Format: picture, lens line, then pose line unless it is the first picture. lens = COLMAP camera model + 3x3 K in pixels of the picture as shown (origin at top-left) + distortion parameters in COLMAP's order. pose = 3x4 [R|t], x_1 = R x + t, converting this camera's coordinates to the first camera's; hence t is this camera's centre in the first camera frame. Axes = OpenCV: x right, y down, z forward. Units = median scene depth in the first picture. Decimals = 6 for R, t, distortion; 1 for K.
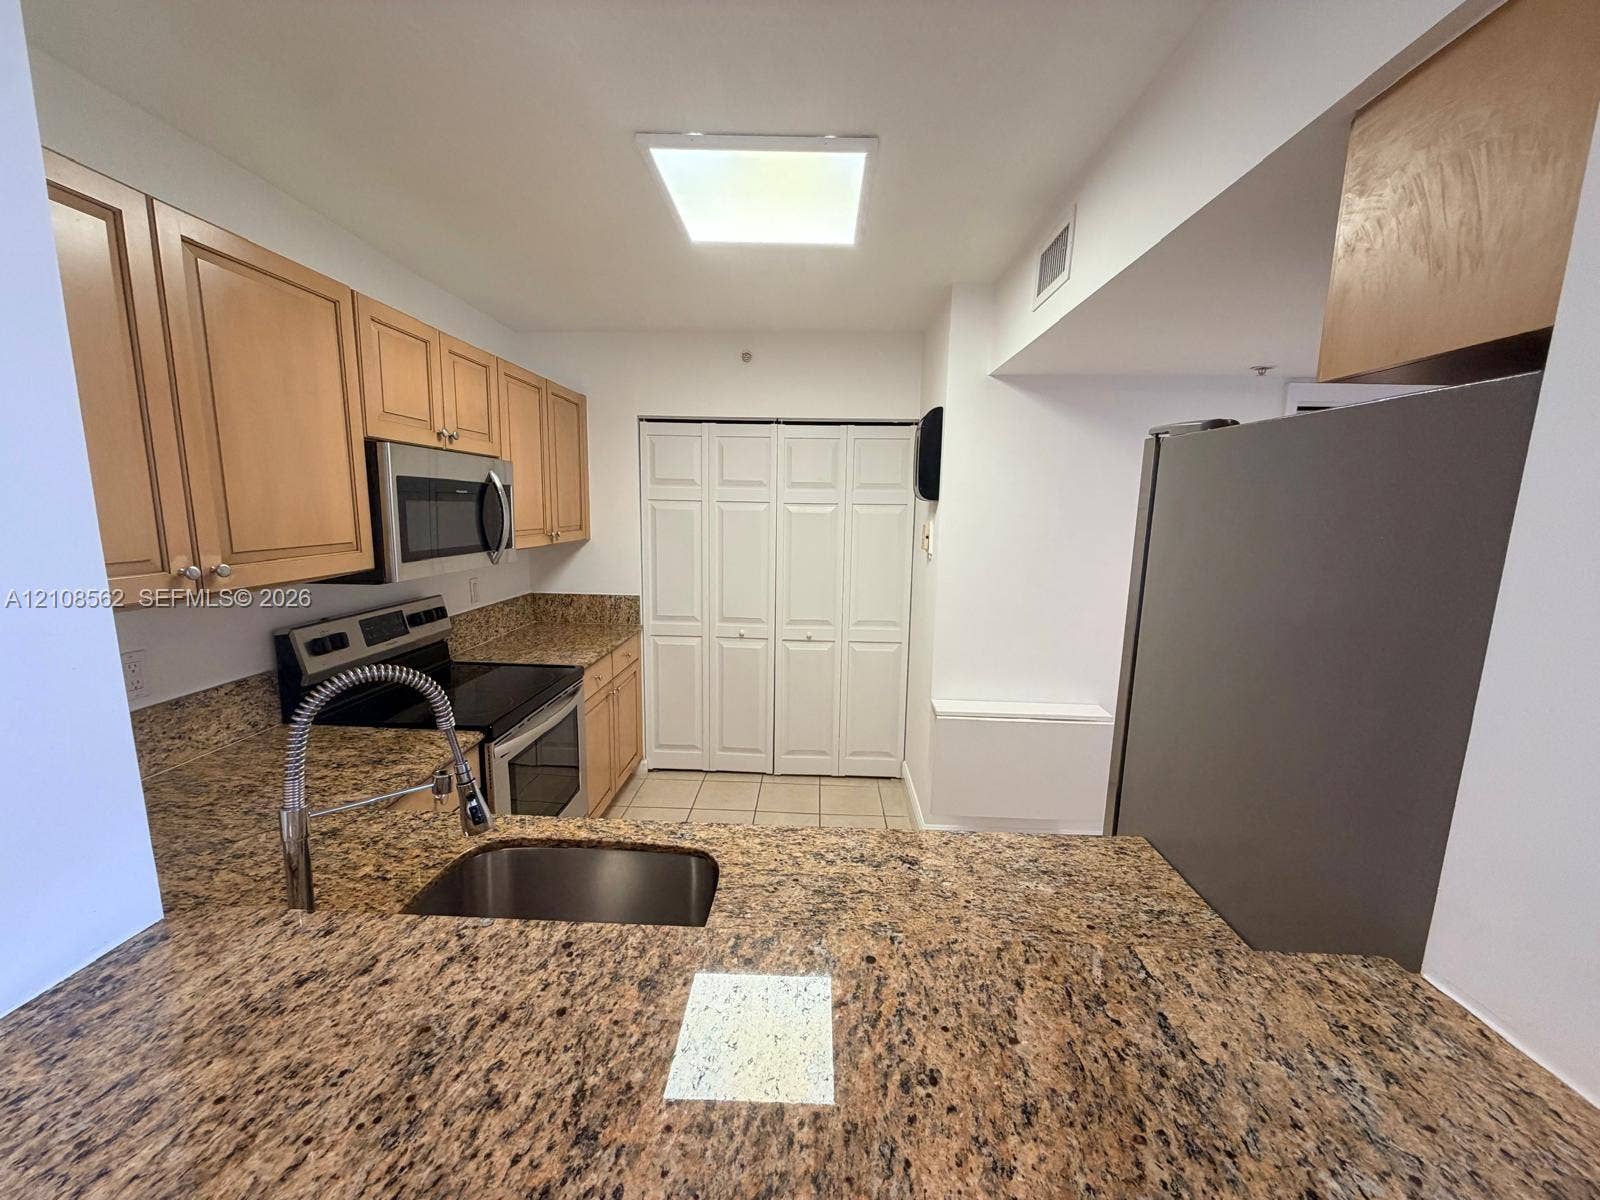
lens RADIAL K [[646.2, 0, 800.0], [0, 646.2, 600.0], [0, 0, 1]] dist [0.000364, 0.000021]
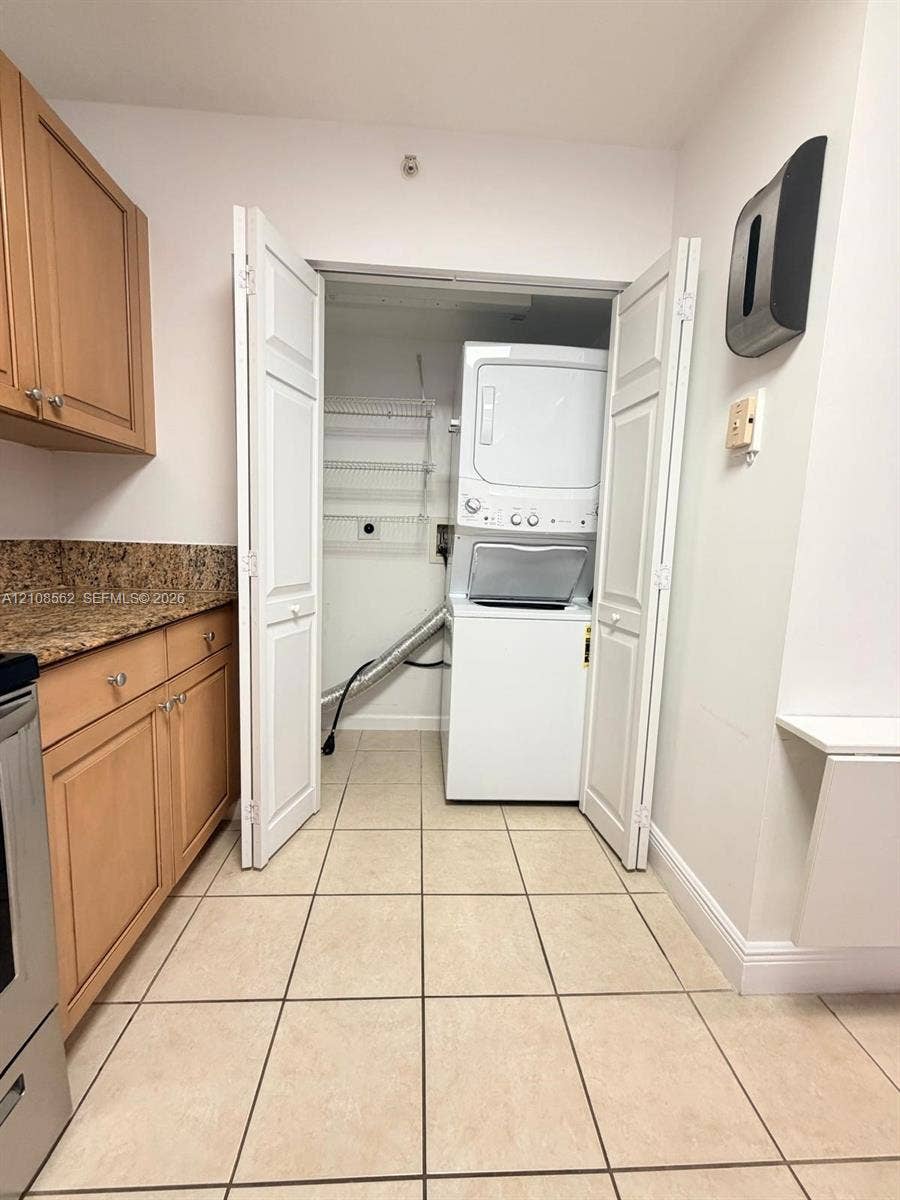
lens RADIAL K [[484.6, 0, 445.5], [0, 484.6, 599.8], [0, 0, 1]] dist [0.000364, 0.000021]
pose [[0.996600, 0.002182, 0.082367, -0.099920], [-0.000333, 0.999748, -0.022450, 0.068614], [-0.082396, 0.022346, 0.996349, 0.616548]]
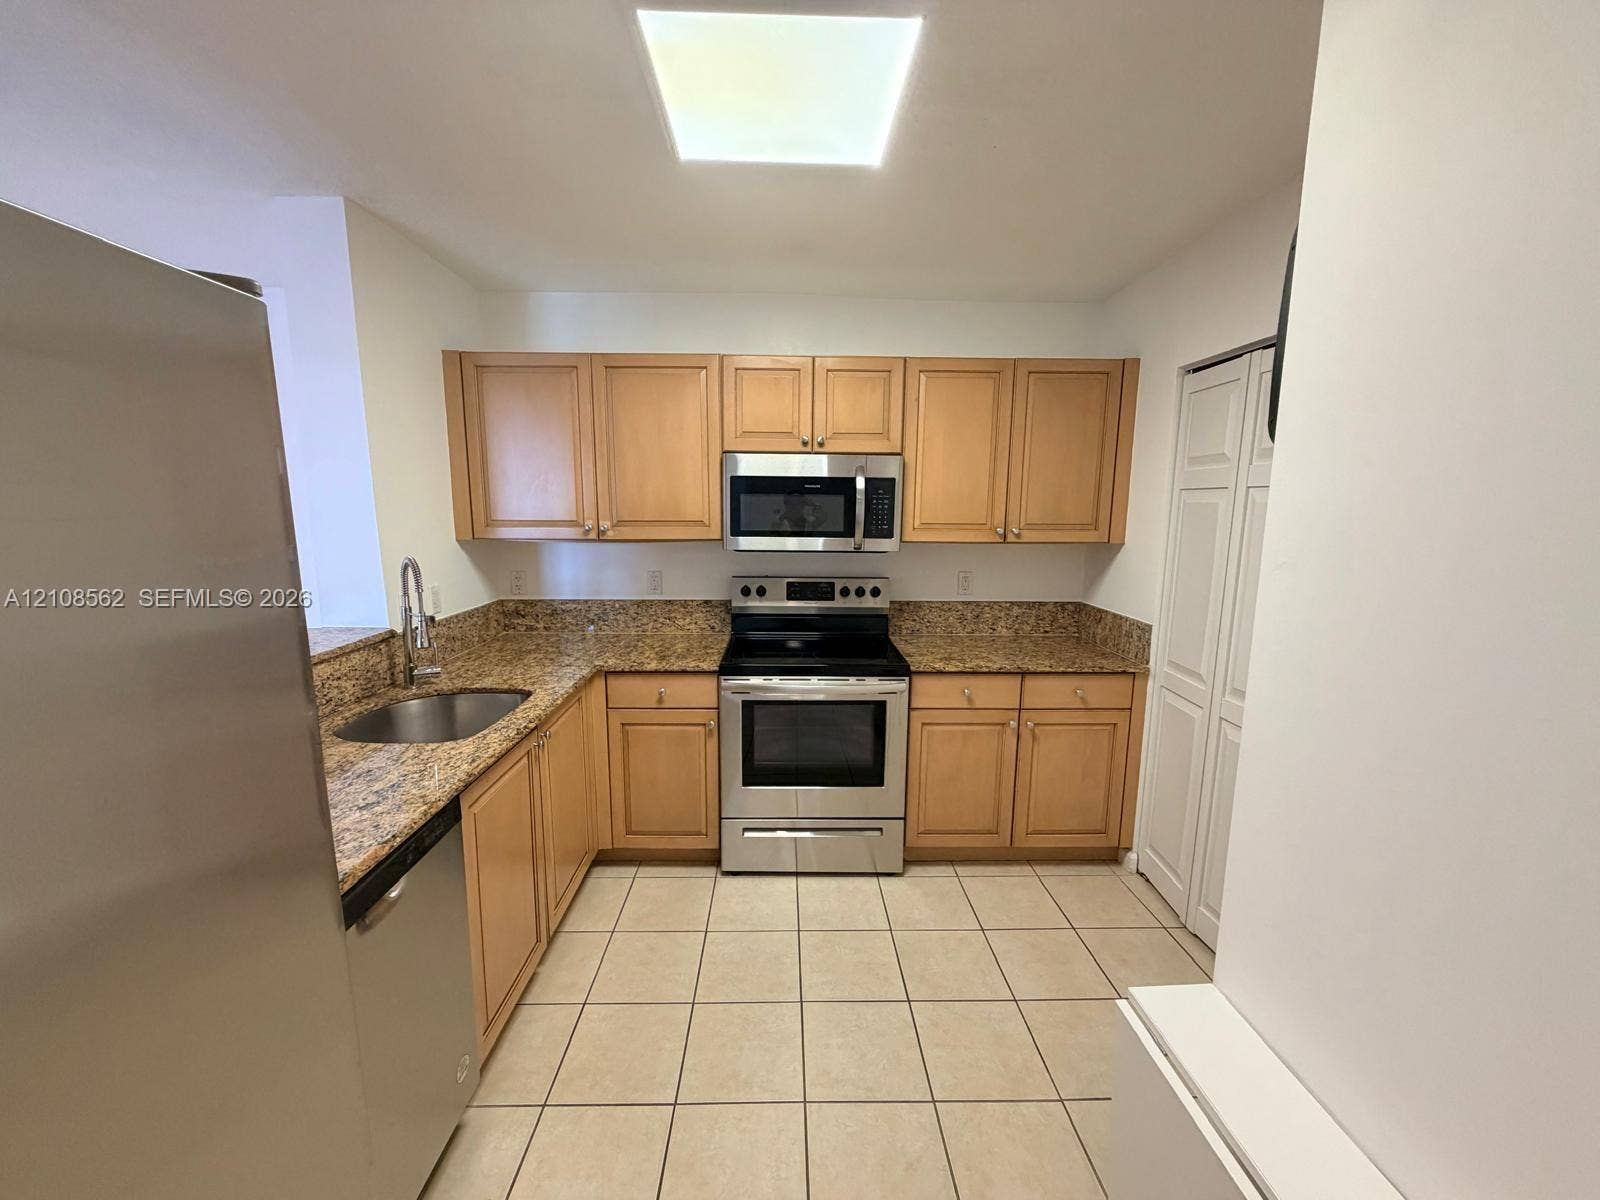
lens RADIAL K [[646.2, 0, 800.0], [0, 646.2, 600.0], [0, 0, 1]] dist [0.000364, 0.000021]
pose [[0.039820, 0.124306, -0.991445, 0.532148], [-0.151009, 0.981583, 0.117005, -0.071799], [0.987730, 0.145058, 0.057858, 0.698359]]
